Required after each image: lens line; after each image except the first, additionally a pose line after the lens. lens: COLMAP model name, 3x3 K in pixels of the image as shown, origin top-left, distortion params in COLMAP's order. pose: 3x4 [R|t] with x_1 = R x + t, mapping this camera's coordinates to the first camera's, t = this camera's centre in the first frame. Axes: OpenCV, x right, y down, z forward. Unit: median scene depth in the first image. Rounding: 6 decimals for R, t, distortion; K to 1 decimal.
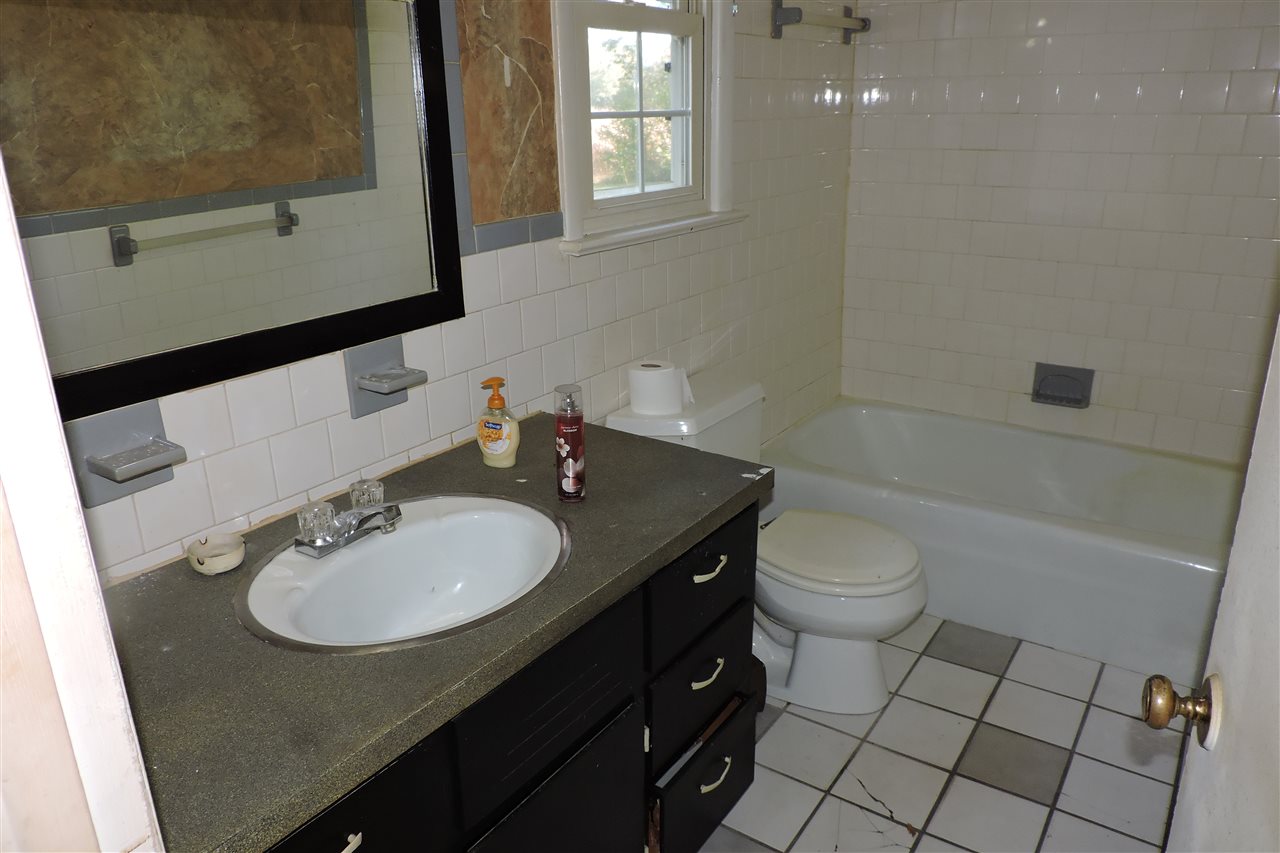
lens RADIAL K [[902.6, 0, 641.2], [0, 902.6, 431.1], [0, 0, 1]] dist [-0.025627, 0.003707]
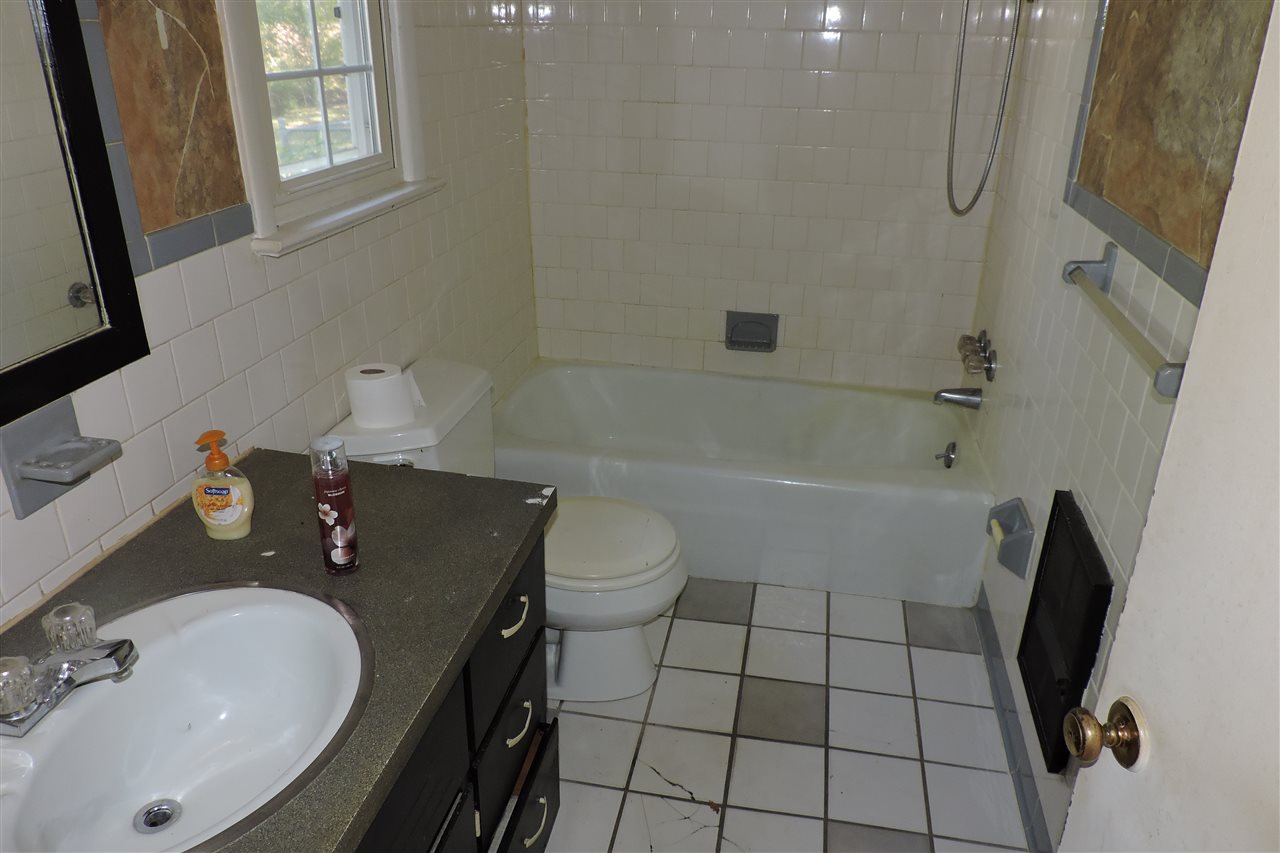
lens RADIAL K [[902.6, 0, 641.2], [0, 902.6, 431.1], [0, 0, 1]] dist [-0.025627, 0.003707]
pose [[0.916923, -0.135760, 0.375261, -0.101551], [0.105587, 0.989375, 0.099939, -0.089598], [-0.384841, -0.052014, 0.921516, 0.118224]]
